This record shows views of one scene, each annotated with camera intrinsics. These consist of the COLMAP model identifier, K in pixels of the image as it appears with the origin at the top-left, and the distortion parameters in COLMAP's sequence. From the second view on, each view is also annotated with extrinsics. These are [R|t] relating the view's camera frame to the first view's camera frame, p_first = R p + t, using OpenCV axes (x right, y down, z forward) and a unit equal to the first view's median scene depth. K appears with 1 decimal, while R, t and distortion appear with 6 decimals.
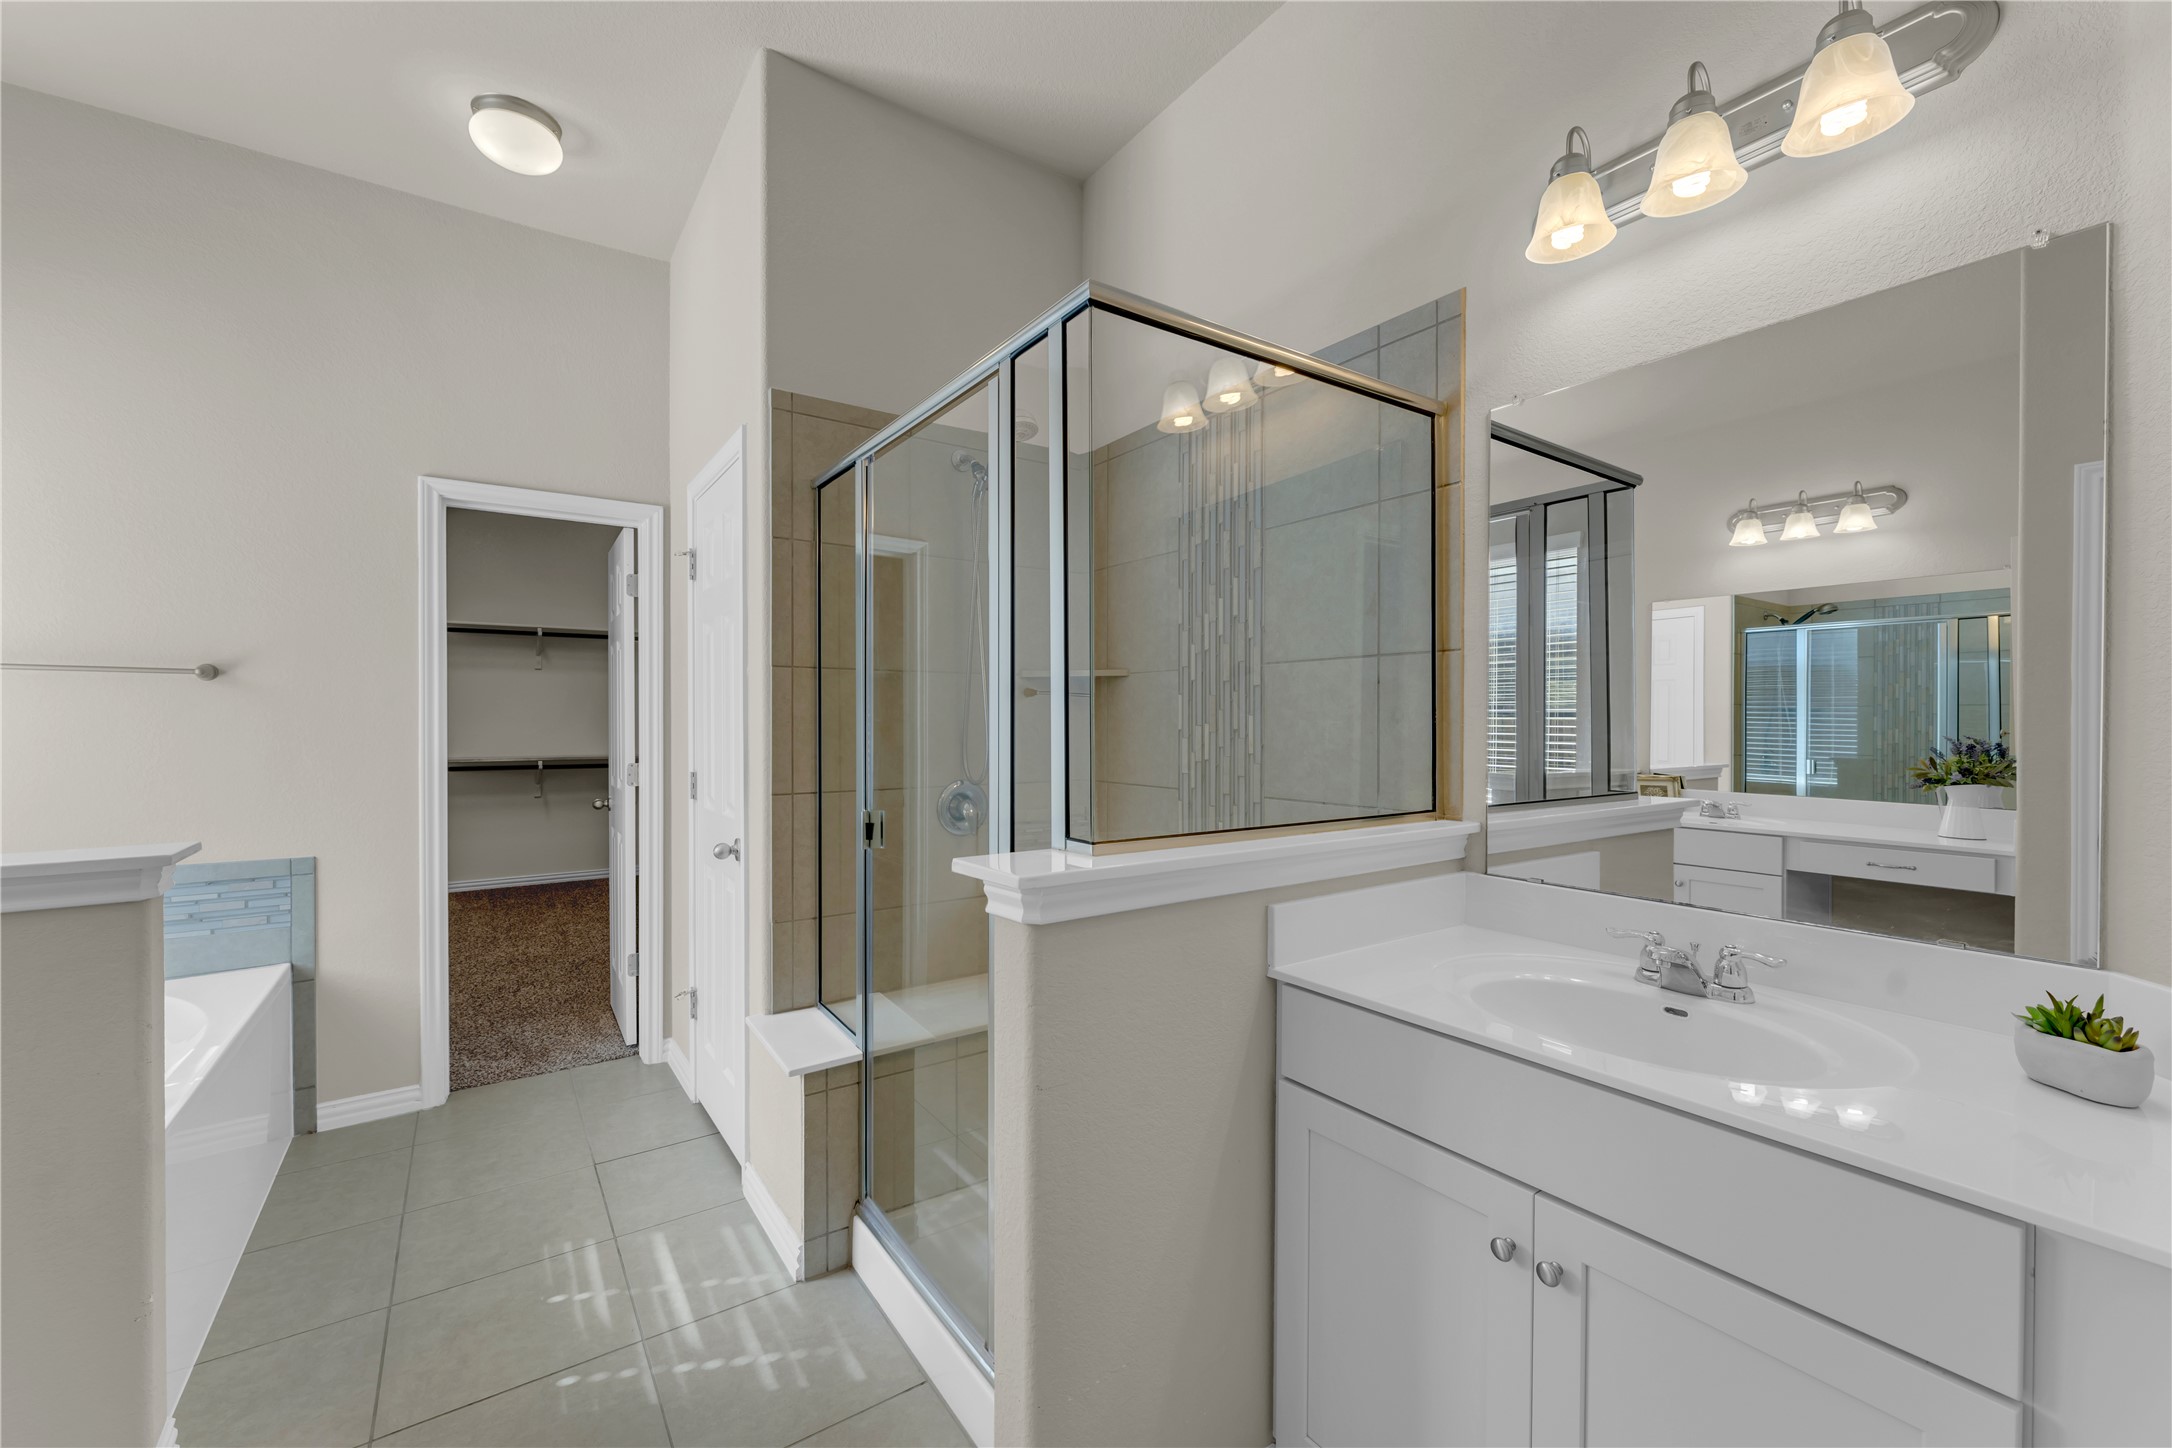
lens RADIAL K [[868.1, 0, 1086.0], [0, 868.1, 724.0], [0, 0, 1]] dist [0.000019, 0.000186]
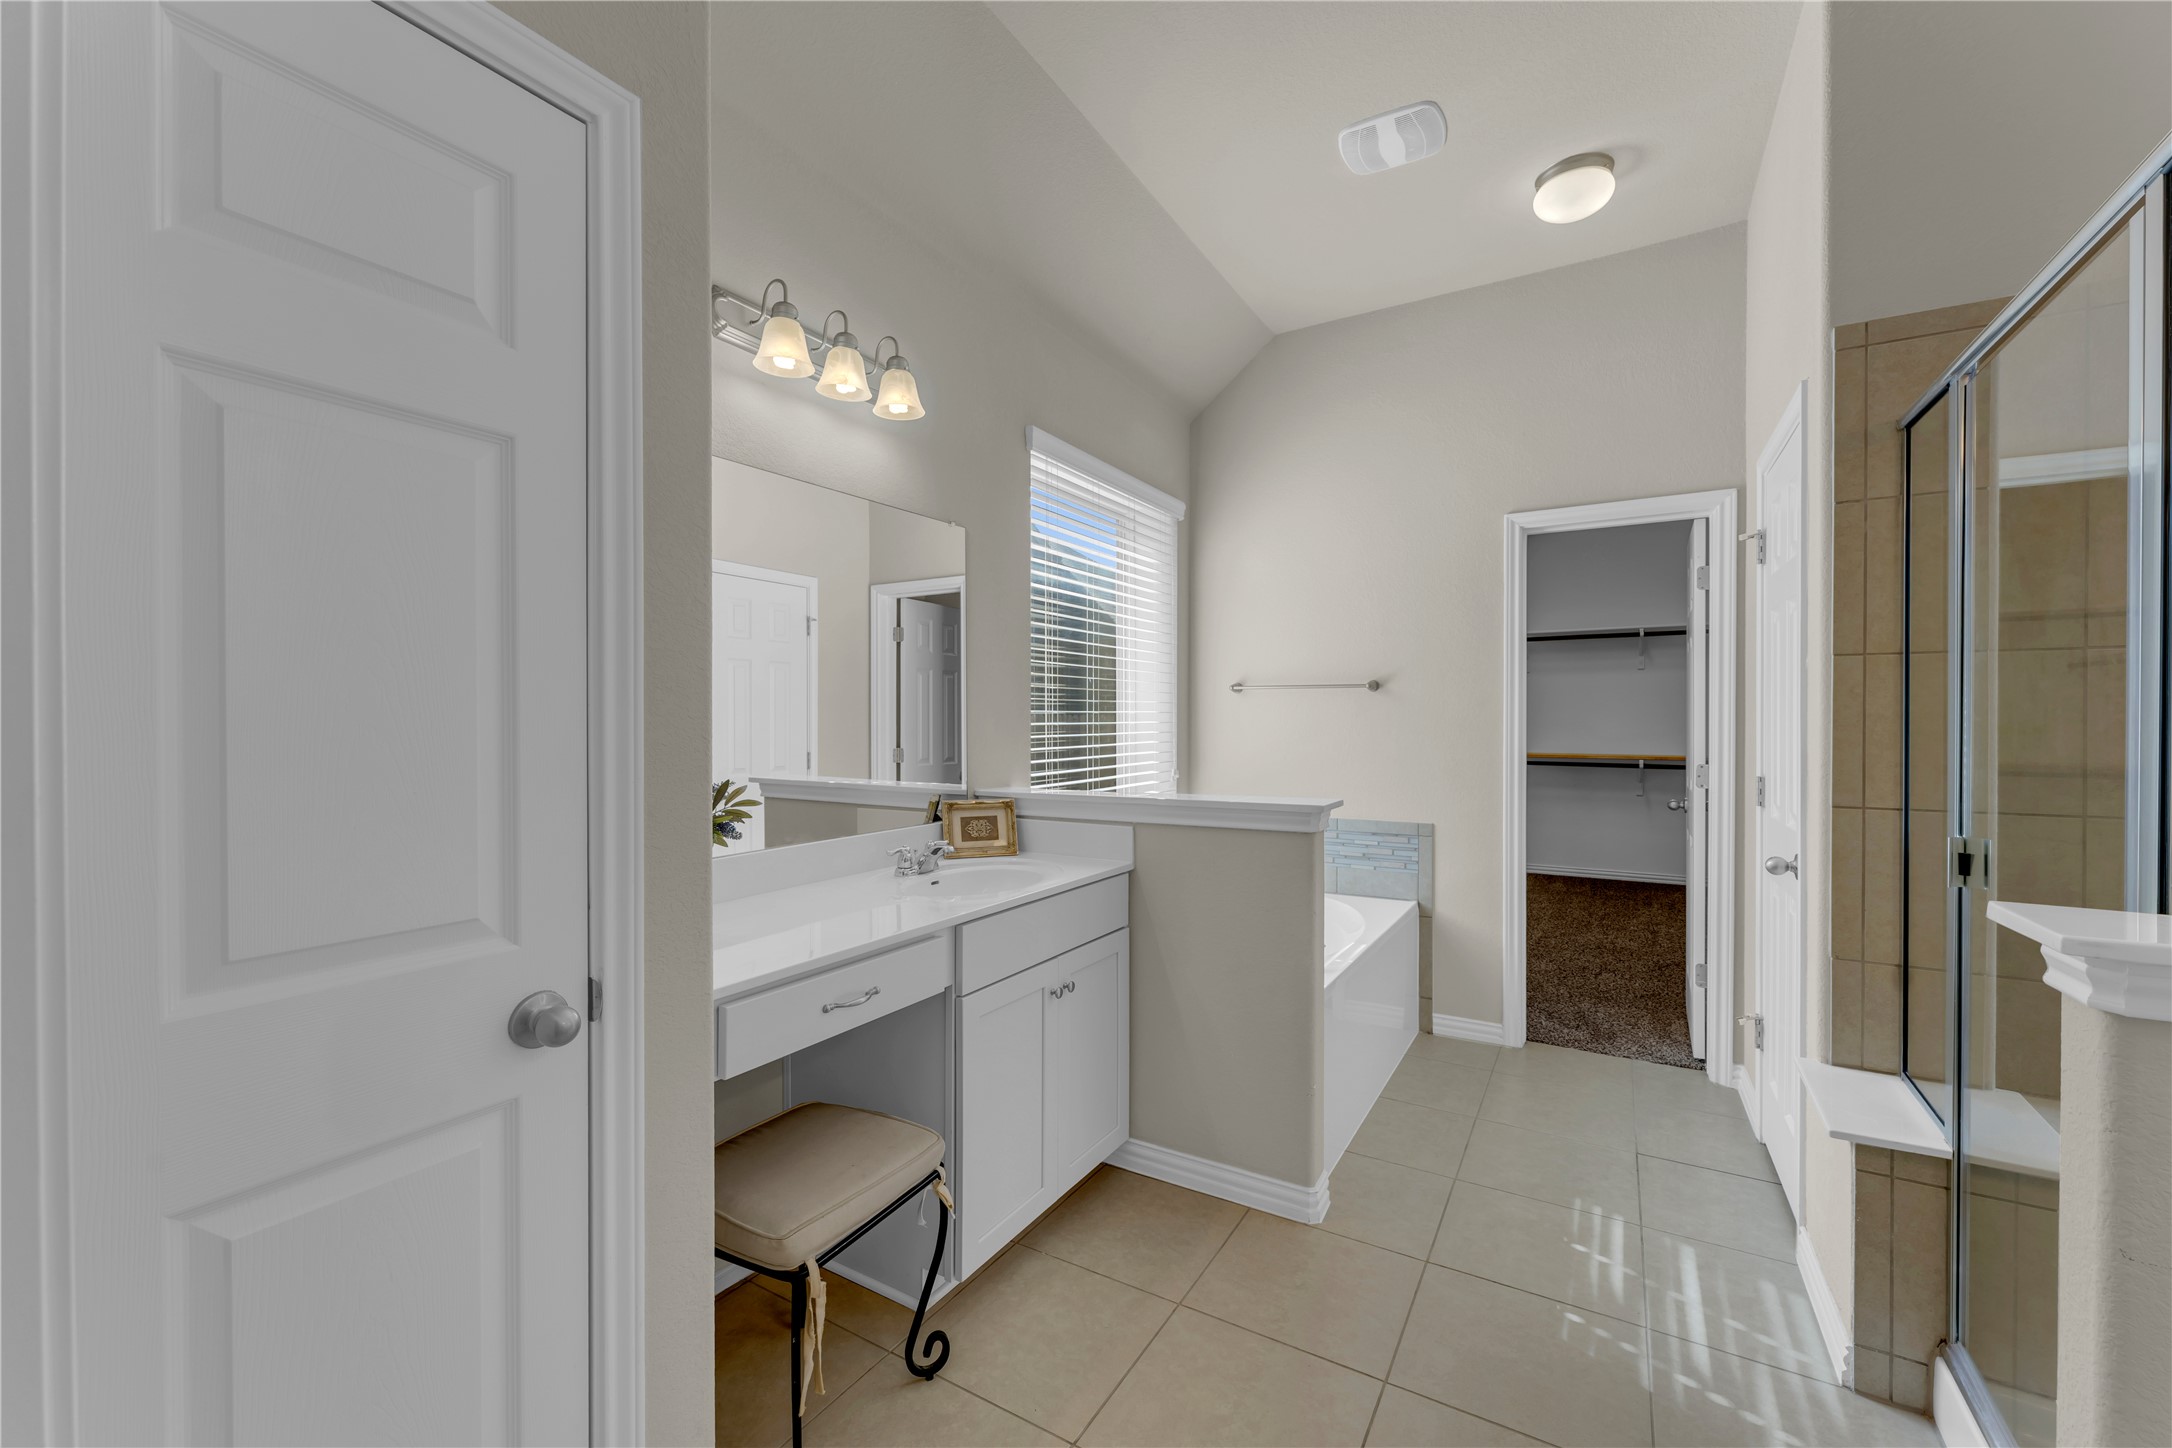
lens RADIAL K [[868.1, 0, 1086.0], [0, 868.1, 724.0], [0, 0, 1]] dist [0.000019, 0.000186]
pose [[0.407471, 0.004290, -0.913208, 0.101846], [-0.004023, 0.999988, 0.002903, 0.000884], [0.913209, 0.002491, 0.407484, -0.012172]]
